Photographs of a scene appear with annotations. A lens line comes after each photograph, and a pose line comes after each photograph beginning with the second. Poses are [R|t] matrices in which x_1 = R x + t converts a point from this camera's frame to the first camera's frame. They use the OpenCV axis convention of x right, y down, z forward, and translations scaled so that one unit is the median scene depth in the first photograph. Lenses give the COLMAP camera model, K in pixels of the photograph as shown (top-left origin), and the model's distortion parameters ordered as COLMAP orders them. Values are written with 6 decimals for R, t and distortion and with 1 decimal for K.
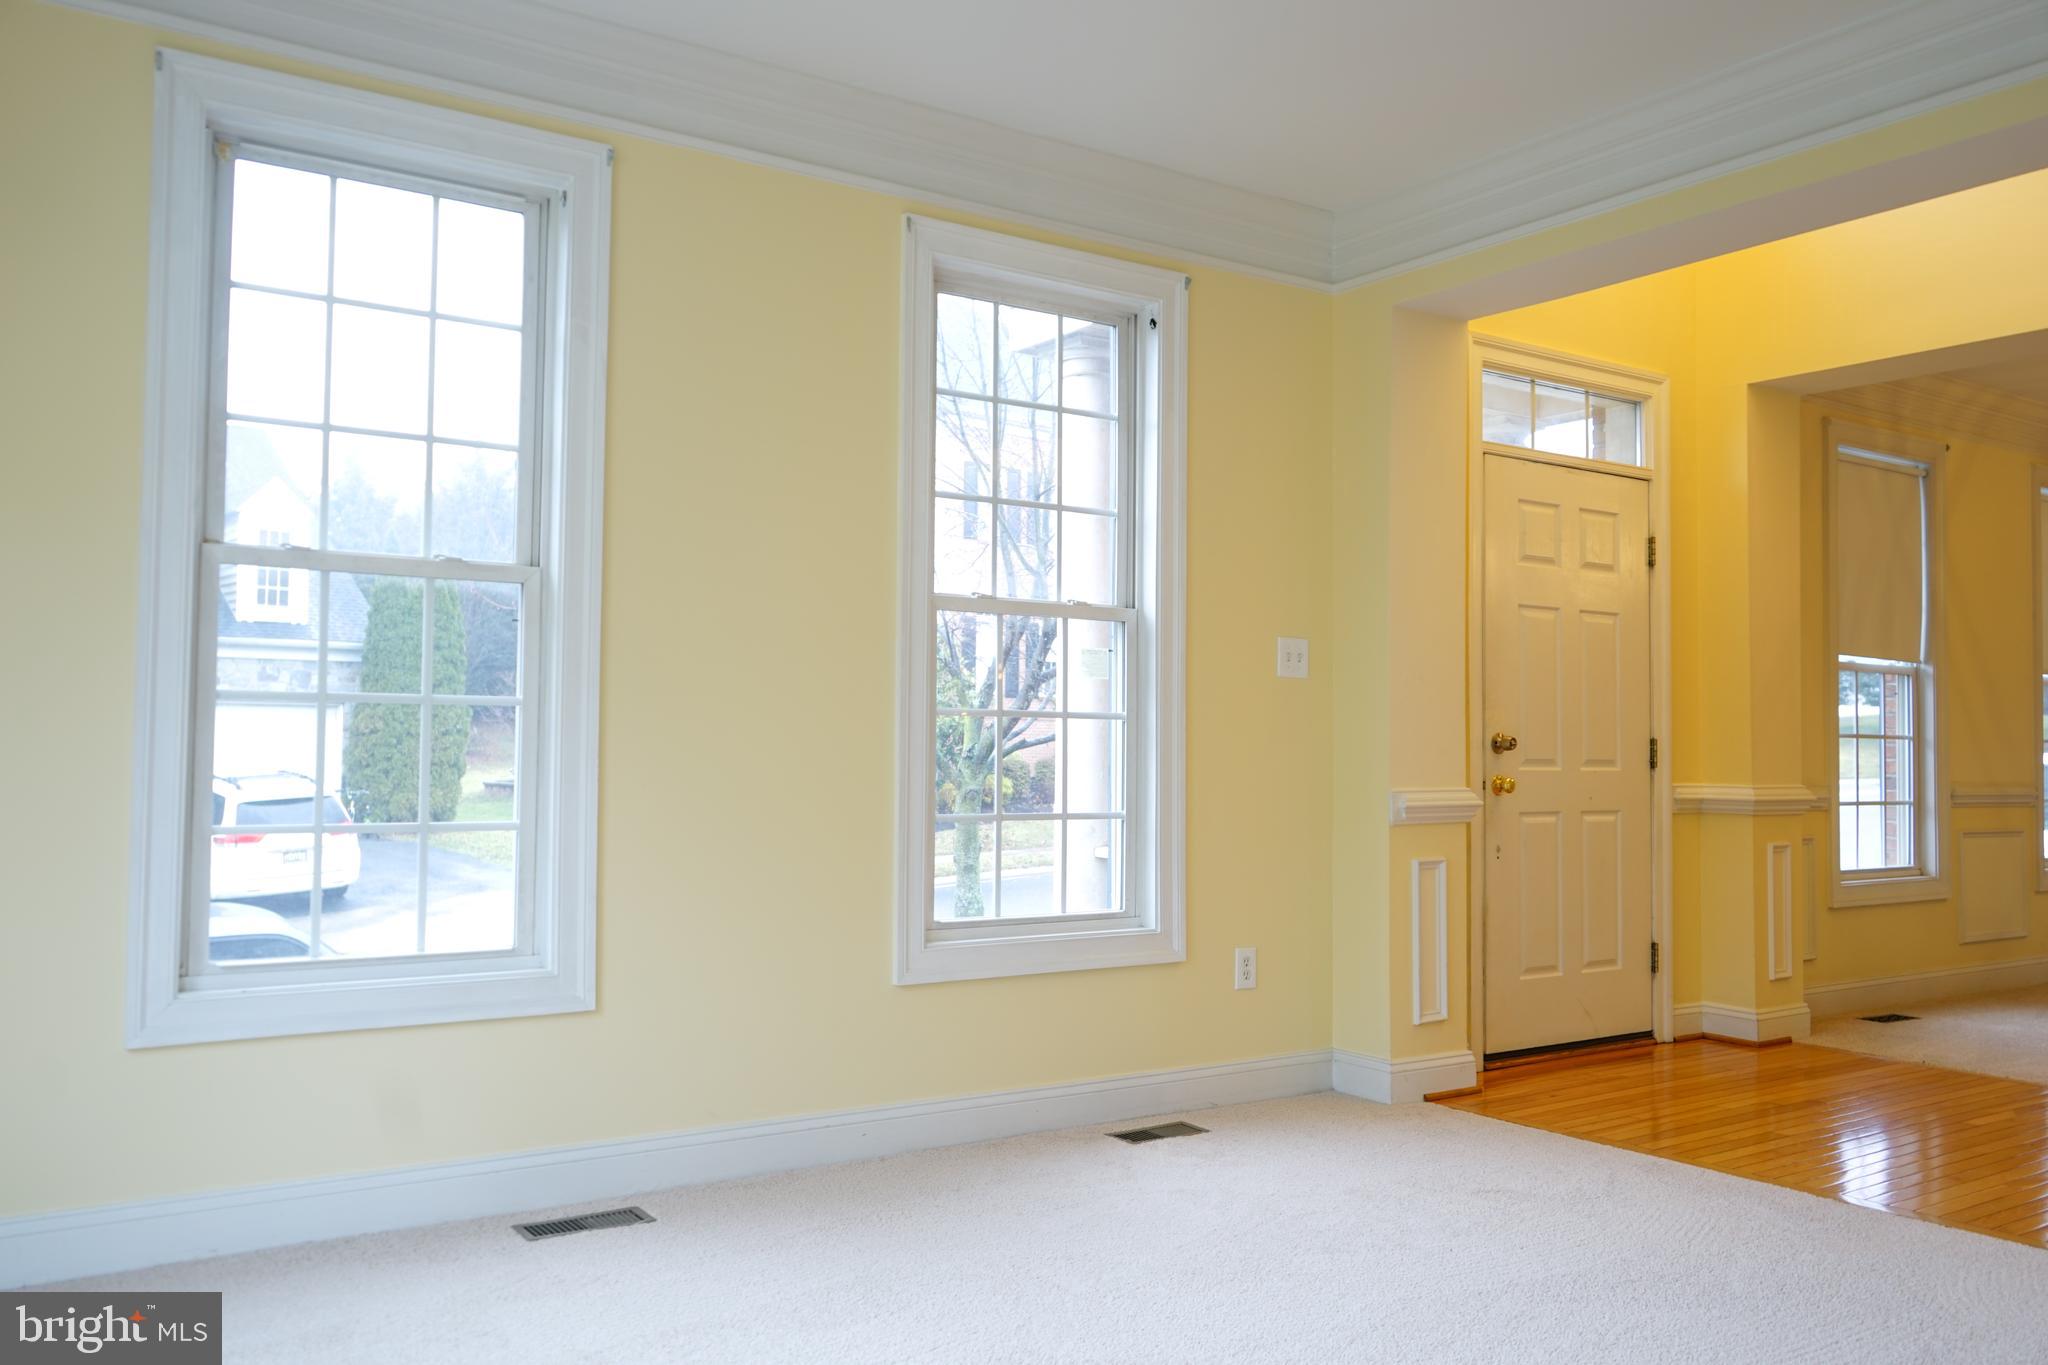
lens RADIAL K [[1682.2, 0, 1033.9], [0, 1682.2, 688.3], [0, 0, 1]] dist [0.010789, 0.002506]
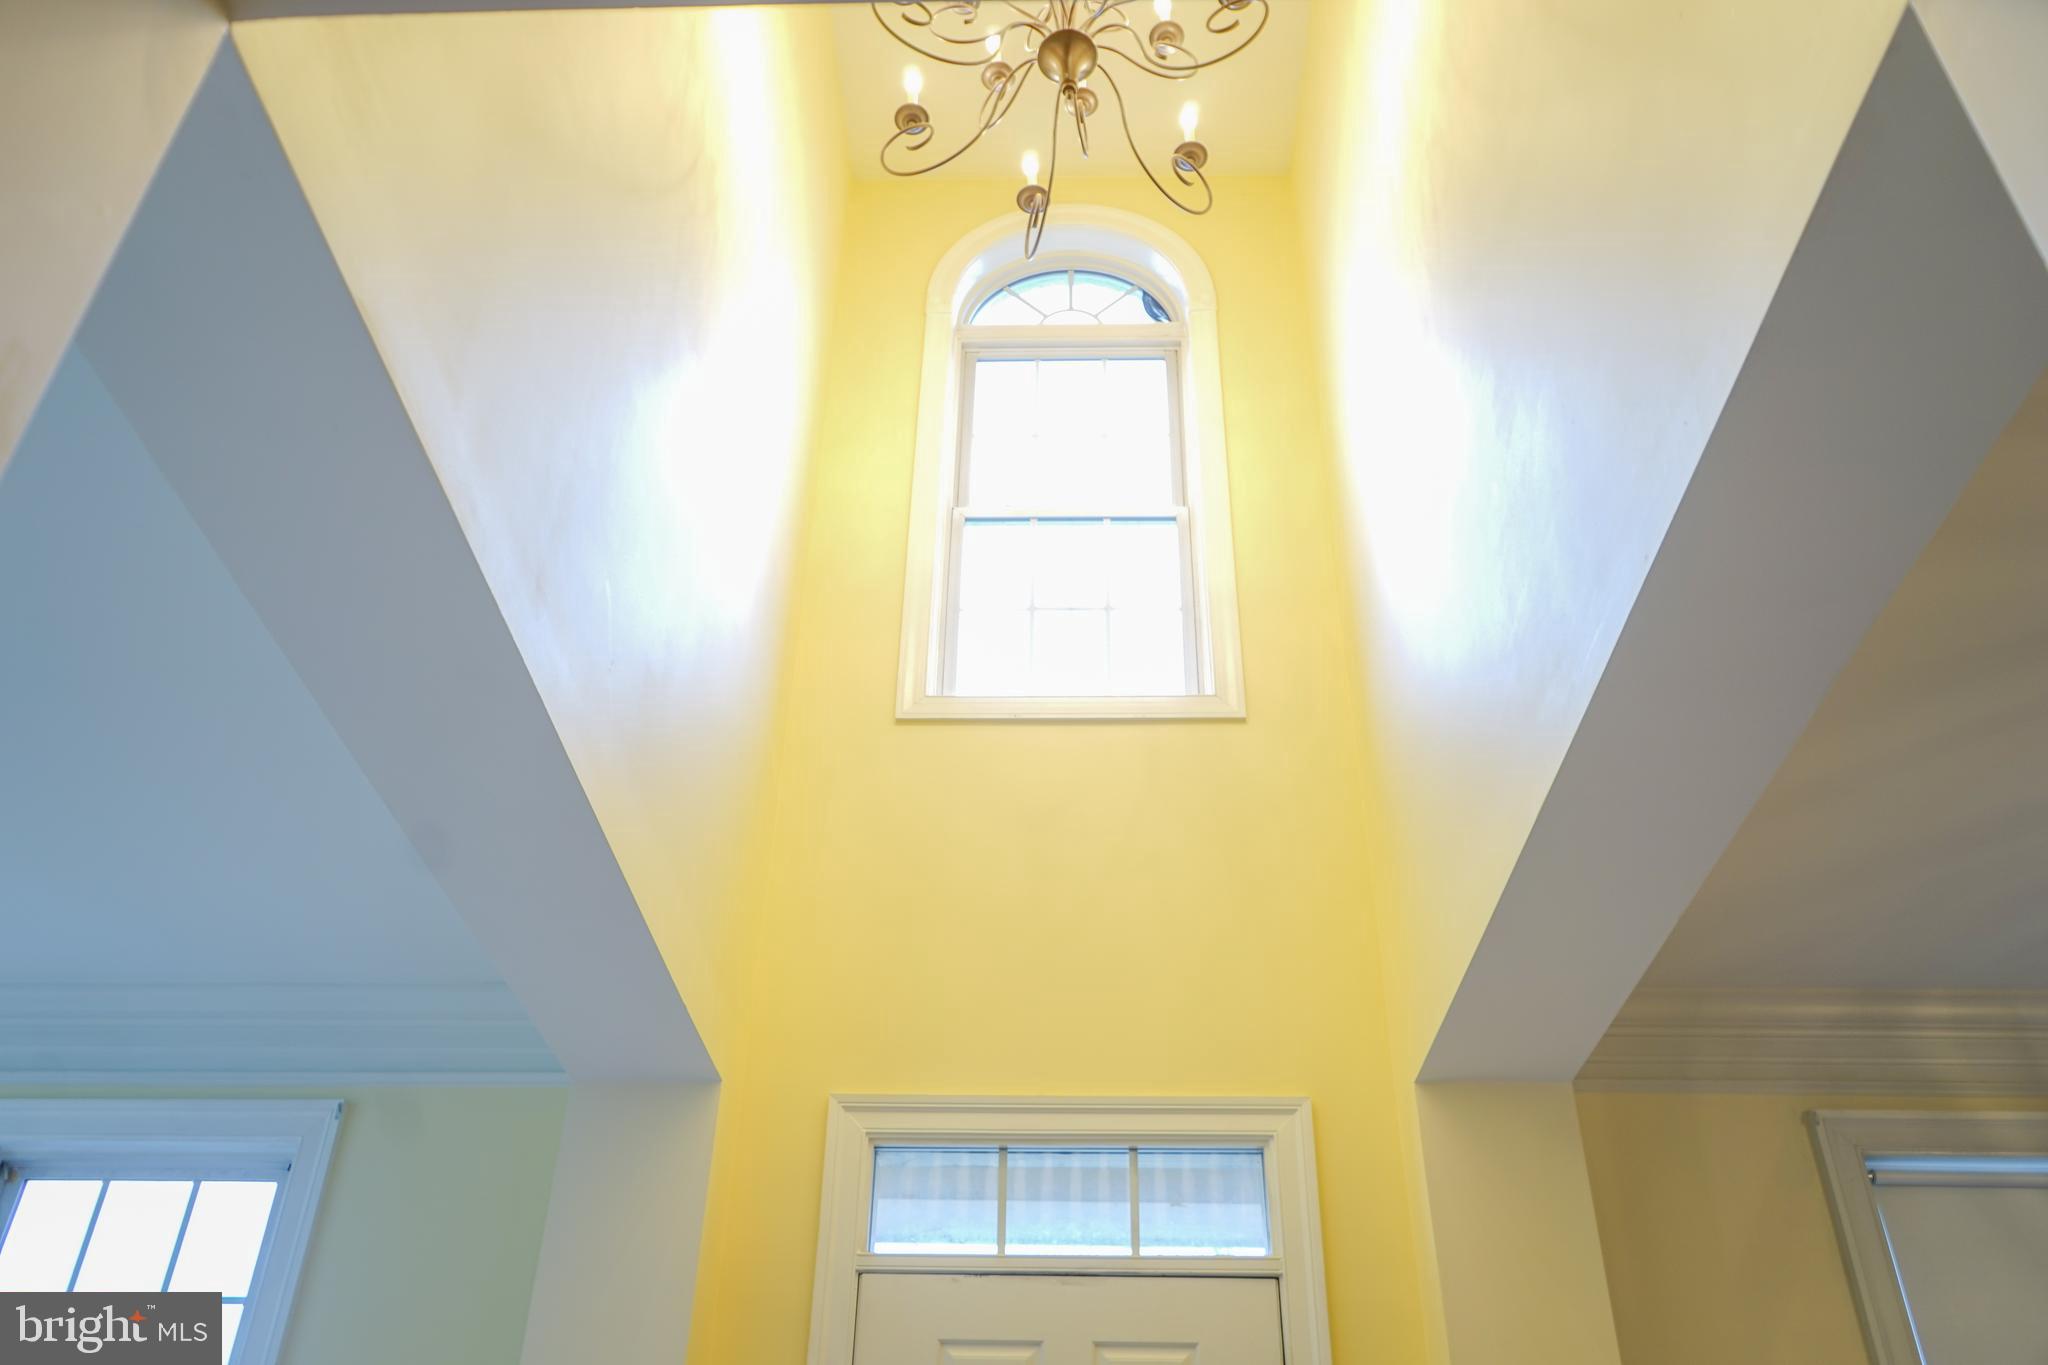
lens RADIAL K [[1712.5, 0, 1025.6], [0, 1712.5, 677.8], [0, 0, 1]] dist [-0.000760, -0.001543]
pose [[0.804729, -0.333242, -0.491285, 0.660793], [0.014786, 0.838572, -0.544590, 0.026001], [0.593458, 0.430983, 0.679751, 0.451350]]
